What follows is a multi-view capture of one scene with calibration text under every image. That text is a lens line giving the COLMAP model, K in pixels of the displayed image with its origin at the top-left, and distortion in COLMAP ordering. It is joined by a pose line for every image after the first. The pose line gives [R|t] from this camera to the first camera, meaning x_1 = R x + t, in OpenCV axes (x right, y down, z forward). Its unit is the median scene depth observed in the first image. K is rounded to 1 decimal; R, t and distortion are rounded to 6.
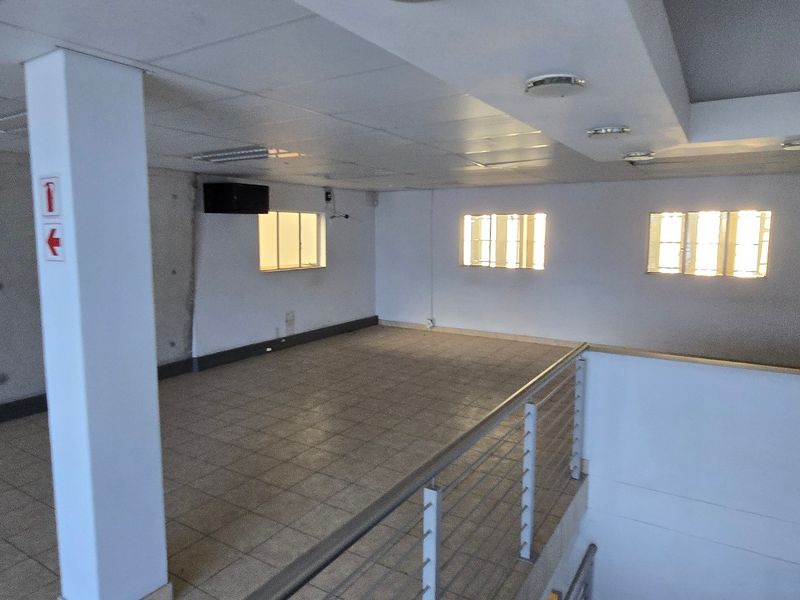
lens RADIAL K [[537.1, 0, 403.8], [0, 537.1, 290.9], [0, 0, 1]] dist [0.020134, 0.000752]
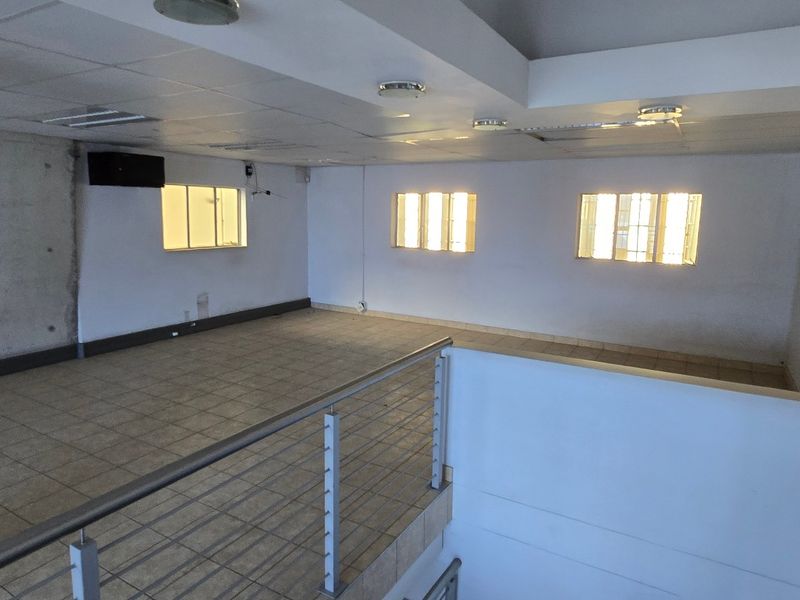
lens RADIAL K [[537.1, 0, 401.3], [0, 537.1, 288.7], [0, 0, 1]] dist [0.020134, 0.000752]
pose [[0.999660, 0.012002, 0.023148, 0.142574], [-0.012793, 0.999327, 0.034370, -0.008307], [-0.022720, -0.034655, 0.999141, 0.069119]]
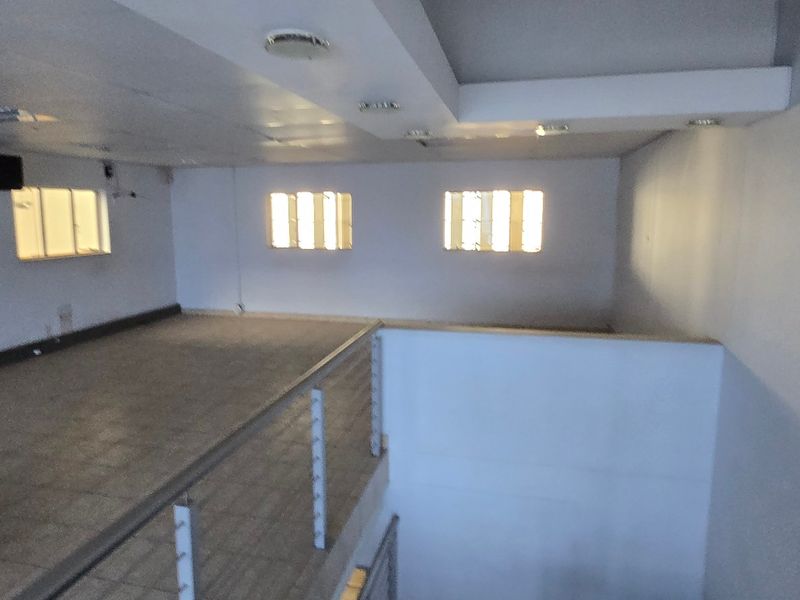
lens RADIAL K [[537.1, 0, 396.5], [0, 537.1, 286.4], [0, 0, 1]] dist [0.020134, 0.000752]
pose [[0.951201, -0.048941, 0.304666, 0.038126], [0.040446, 0.998598, 0.034136, -0.000123], [-0.305910, -0.020148, 0.951847, 0.021265]]
